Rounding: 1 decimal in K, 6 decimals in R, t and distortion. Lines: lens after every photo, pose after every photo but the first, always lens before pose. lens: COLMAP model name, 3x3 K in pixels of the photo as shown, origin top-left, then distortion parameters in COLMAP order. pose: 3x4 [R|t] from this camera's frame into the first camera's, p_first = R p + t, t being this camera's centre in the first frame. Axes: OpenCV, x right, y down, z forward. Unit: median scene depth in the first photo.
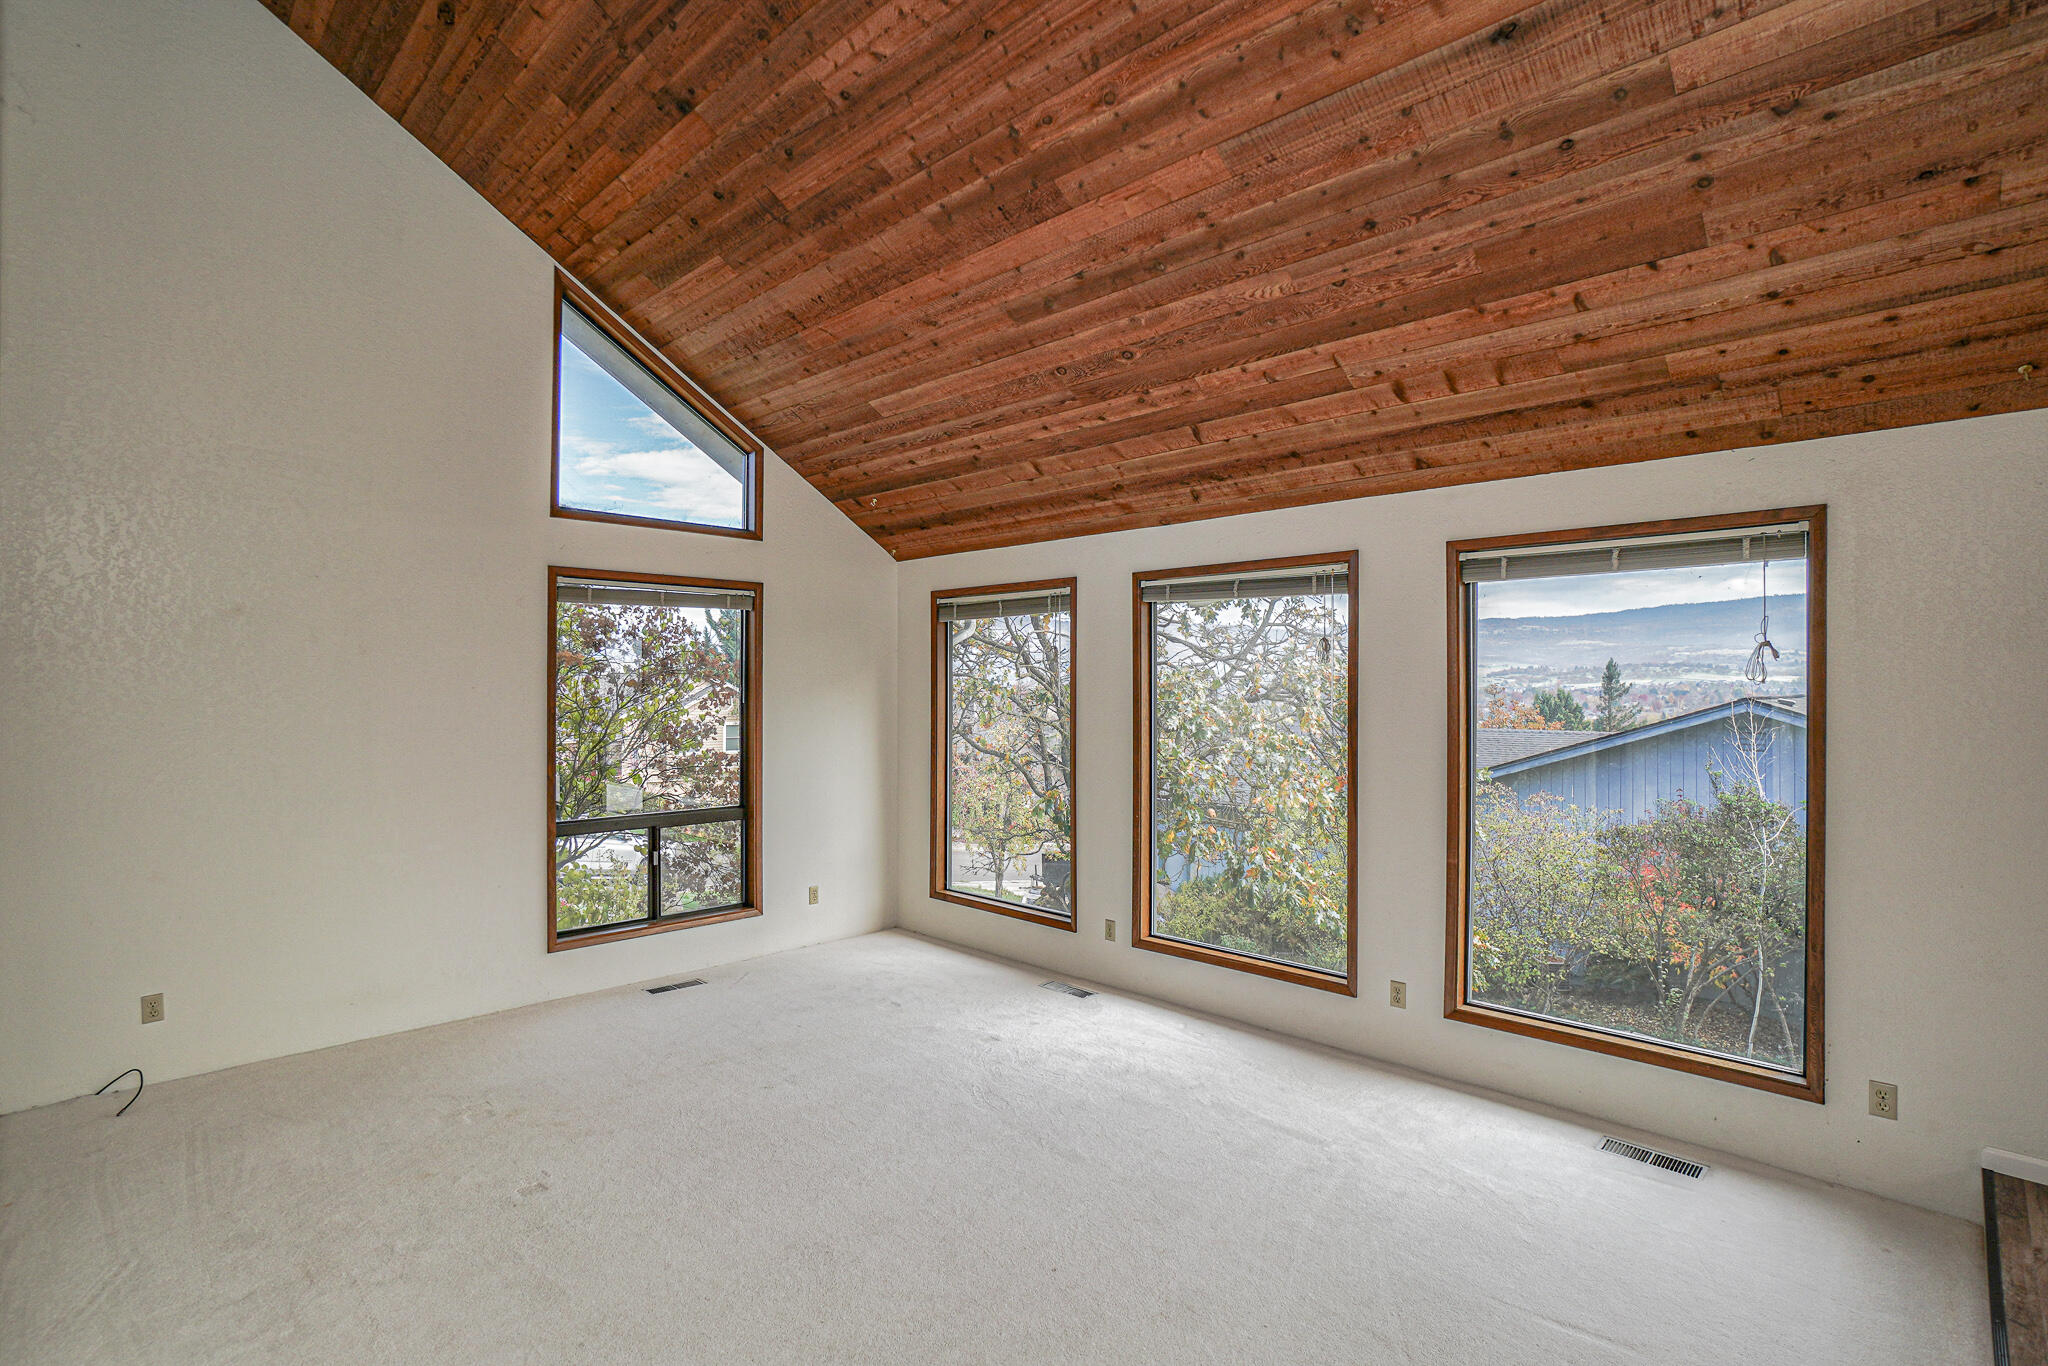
lens RADIAL K [[981.8, 0, 1013.3], [0, 981.8, 680.9], [0, 0, 1]] dist [-0.055748, 0.024576]
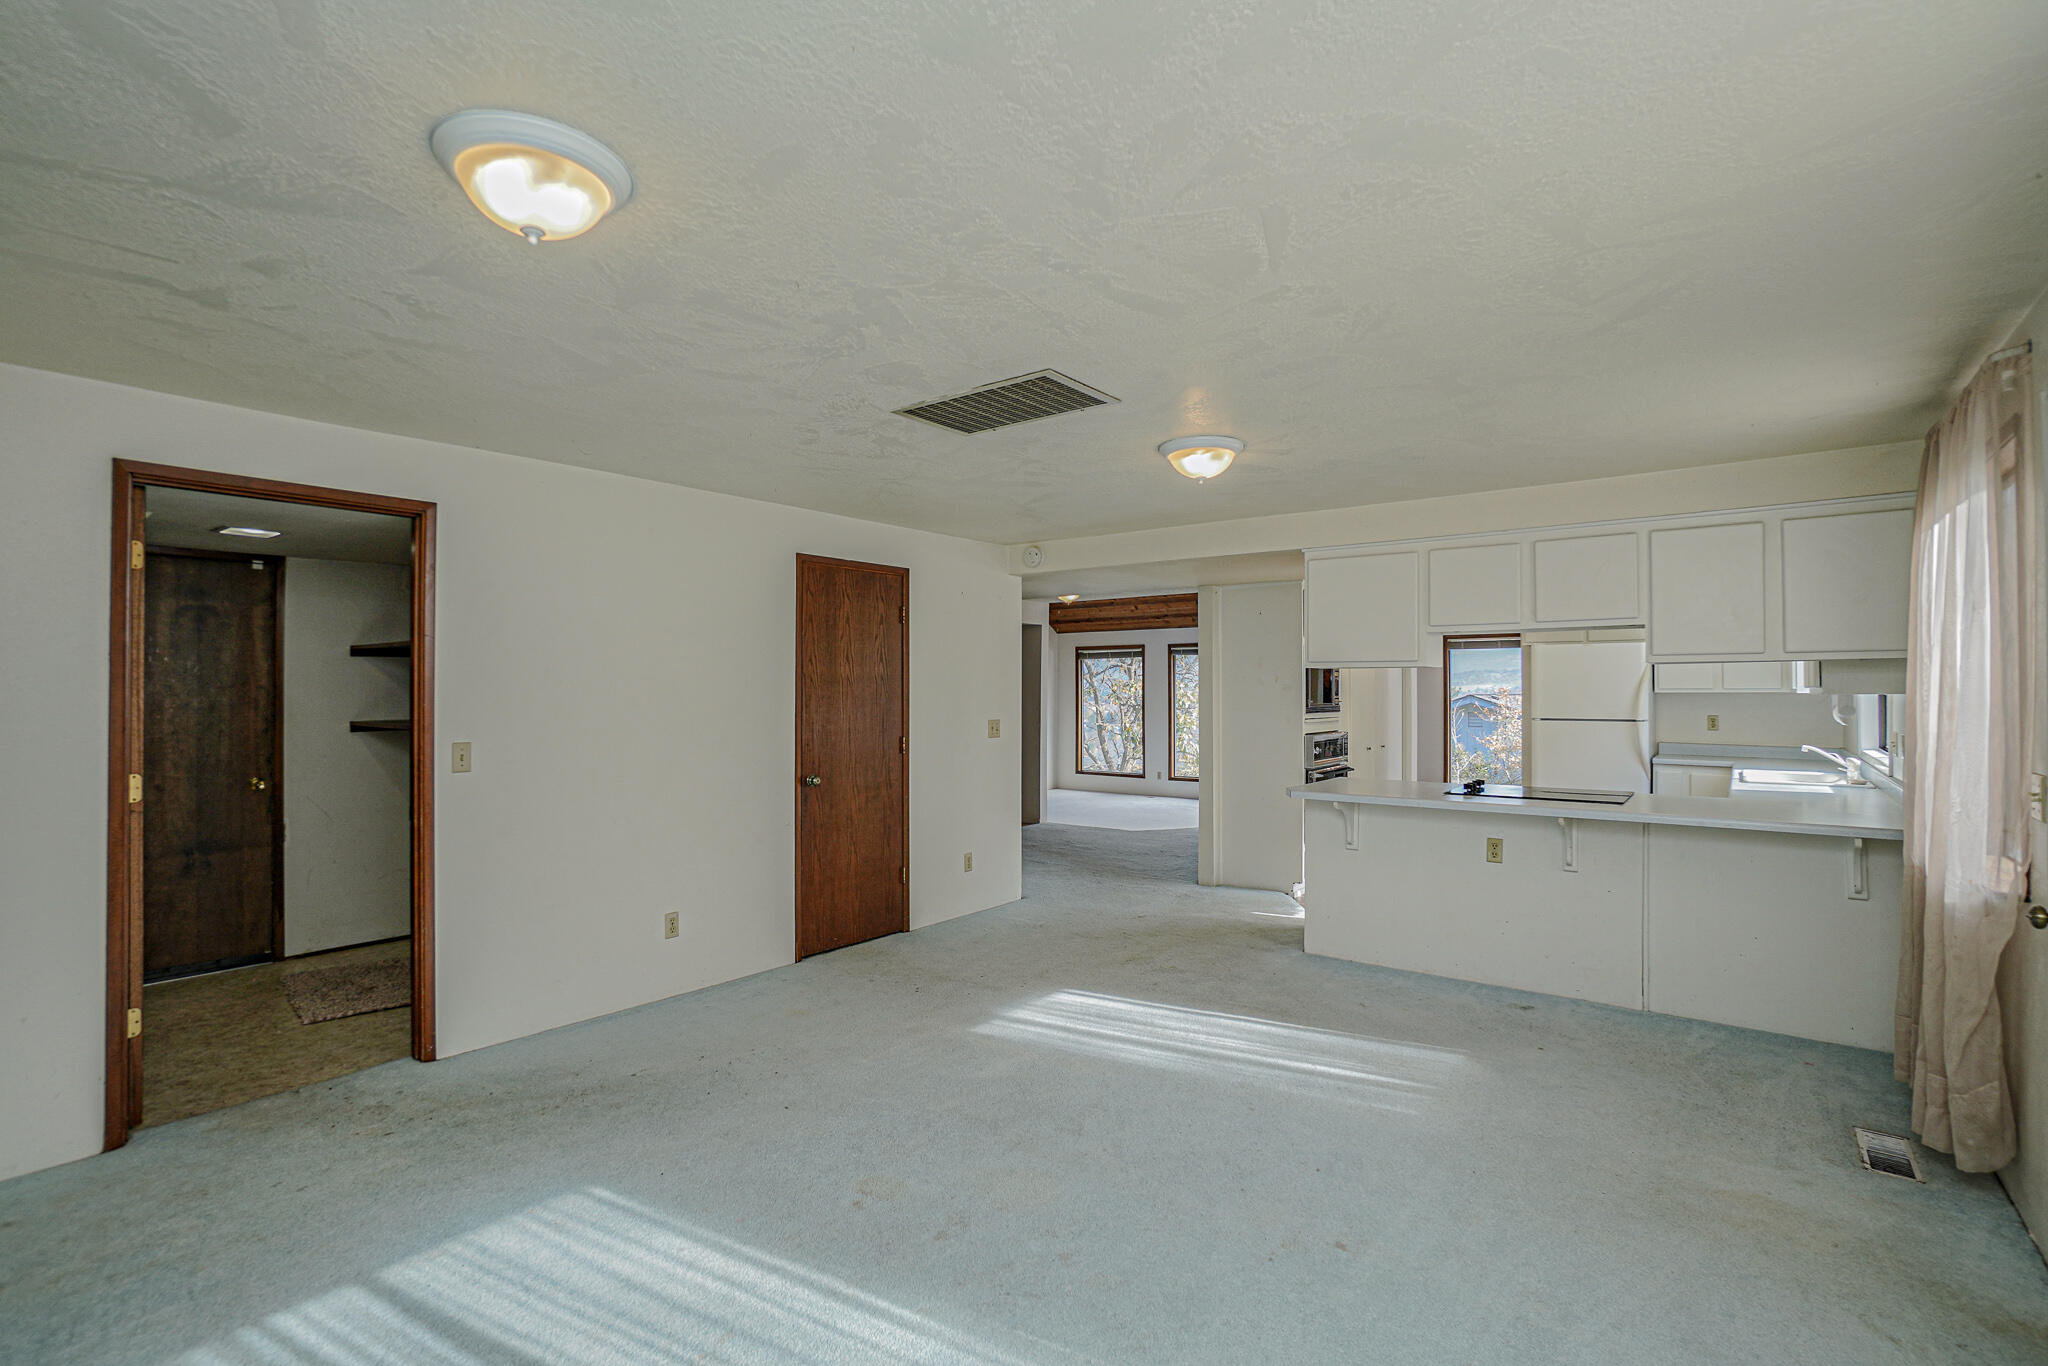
lens RADIAL K [[929.0, 0, 1014.1], [0, 929.0, 680.8], [0, 0, 1]] dist [-0.065547, 0.027810]
pose [[0.993925, -0.002799, 0.110020, -0.743688], [0.003489, 0.999975, -0.006076, 0.007701], [-0.110000, 0.006423, 0.993911, -1.929961]]
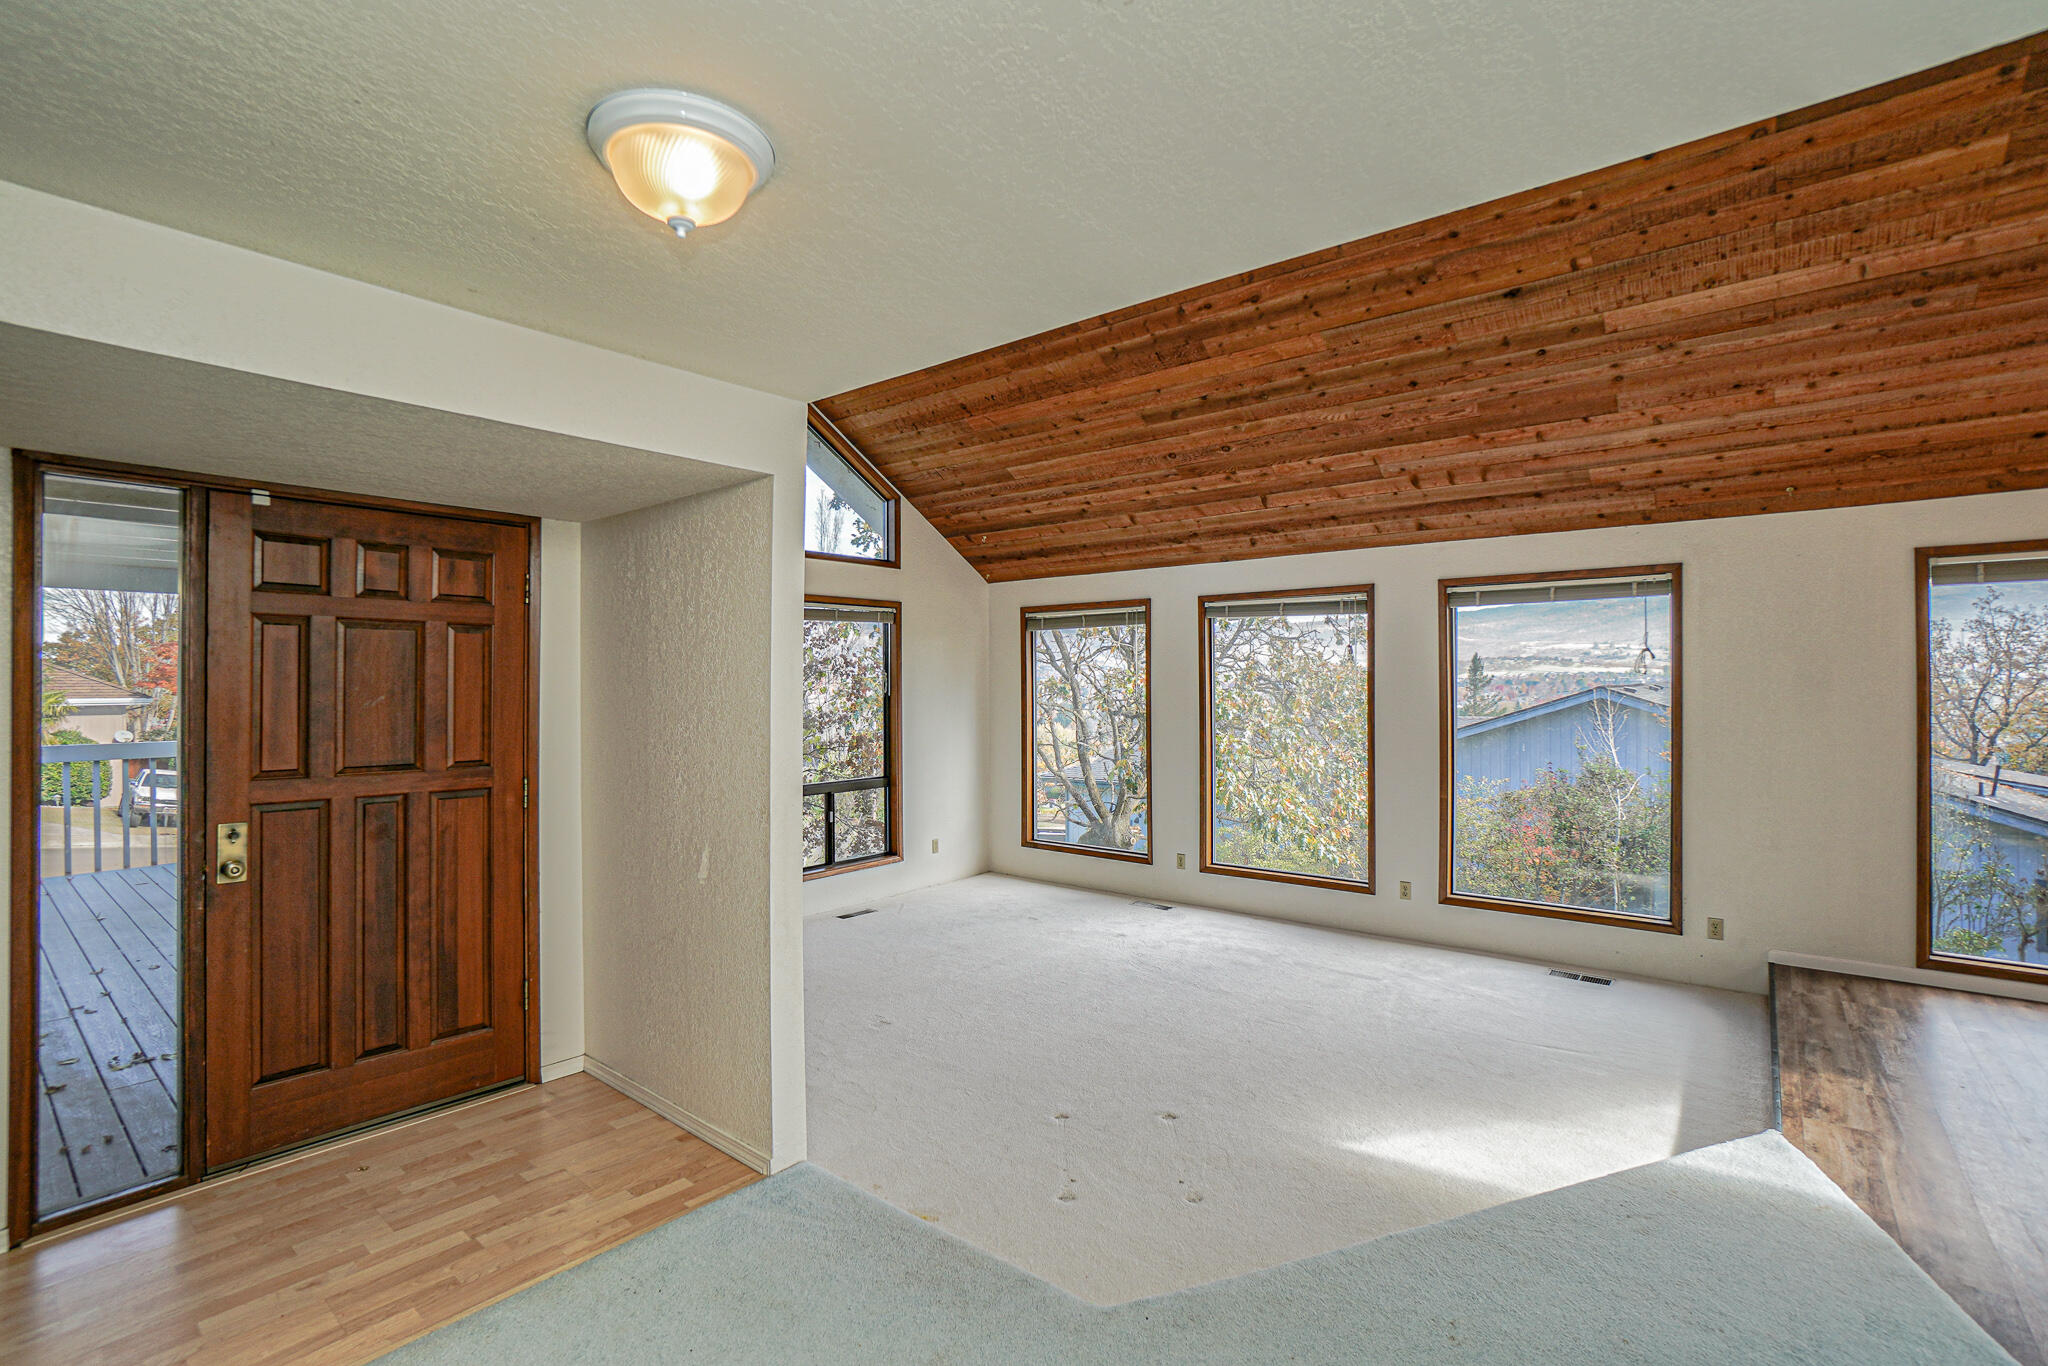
lens RADIAL K [[929.0, 0, 1014.1], [0, 929.0, 680.8], [0, 0, 1]] dist [-0.065547, 0.027810]
pose [[0.995818, -0.008755, 0.090939, -0.310584], [0.008390, 0.999955, 0.004394, -0.001626], [-0.090974, -0.003613, 0.995847, -0.314332]]
